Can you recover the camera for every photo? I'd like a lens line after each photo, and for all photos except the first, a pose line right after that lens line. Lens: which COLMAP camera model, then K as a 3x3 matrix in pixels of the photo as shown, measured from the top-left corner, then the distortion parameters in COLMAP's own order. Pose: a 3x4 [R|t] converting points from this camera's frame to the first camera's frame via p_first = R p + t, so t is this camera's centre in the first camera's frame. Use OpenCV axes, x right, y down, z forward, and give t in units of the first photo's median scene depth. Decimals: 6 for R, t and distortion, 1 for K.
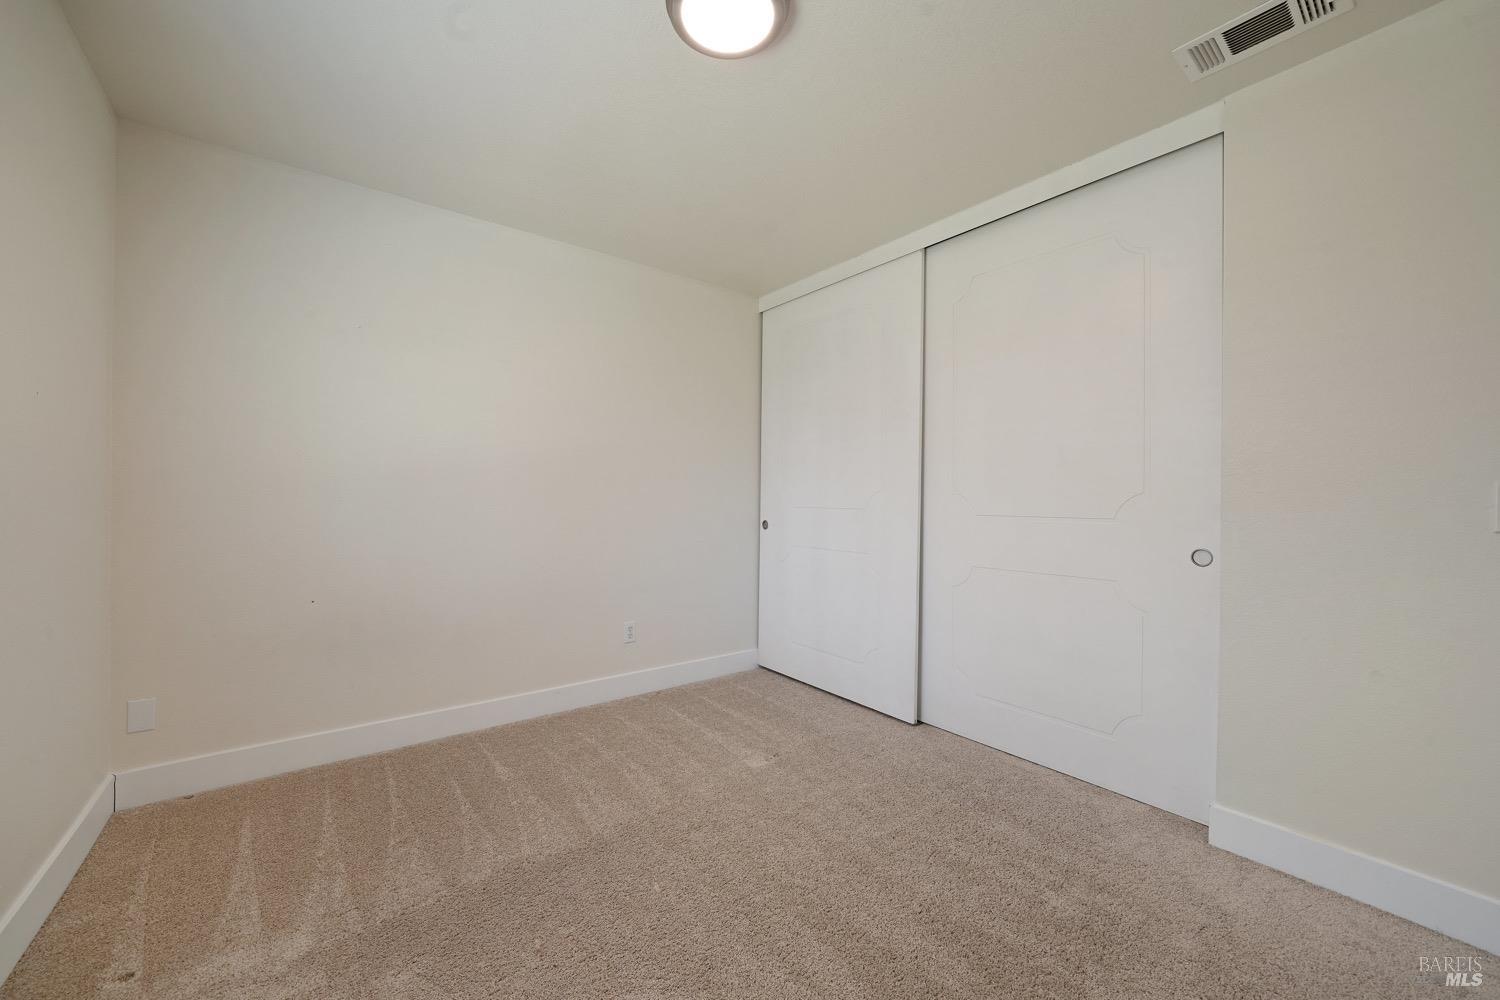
lens RADIAL K [[581.3, 0, 751.1], [0, 581.3, 496.3], [0, 0, 1]] dist [-0.009786, 0.001776]
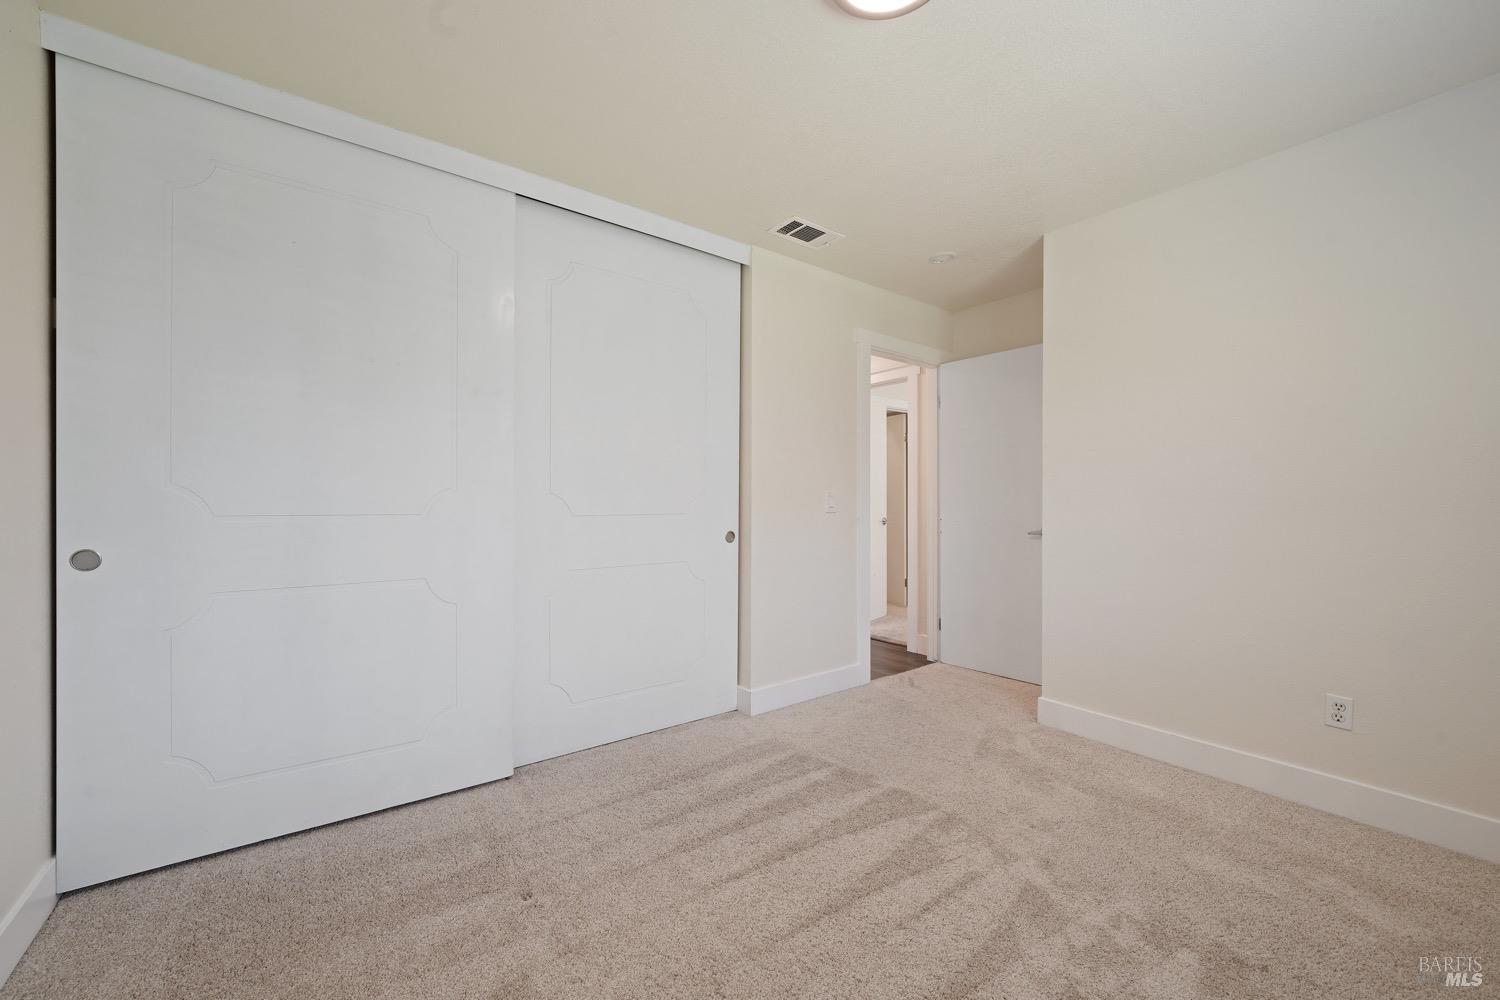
lens RADIAL K [[581.3, 0, 750.6], [0, 581.3, 501.7], [0, 0, 1]] dist [-0.009786, 0.001776]
pose [[0.006274, -0.010274, 0.999928, -0.497997], [-0.000086, 0.999947, 0.010275, 0.000874], [-0.999980, -0.000151, 0.006273, 0.623728]]
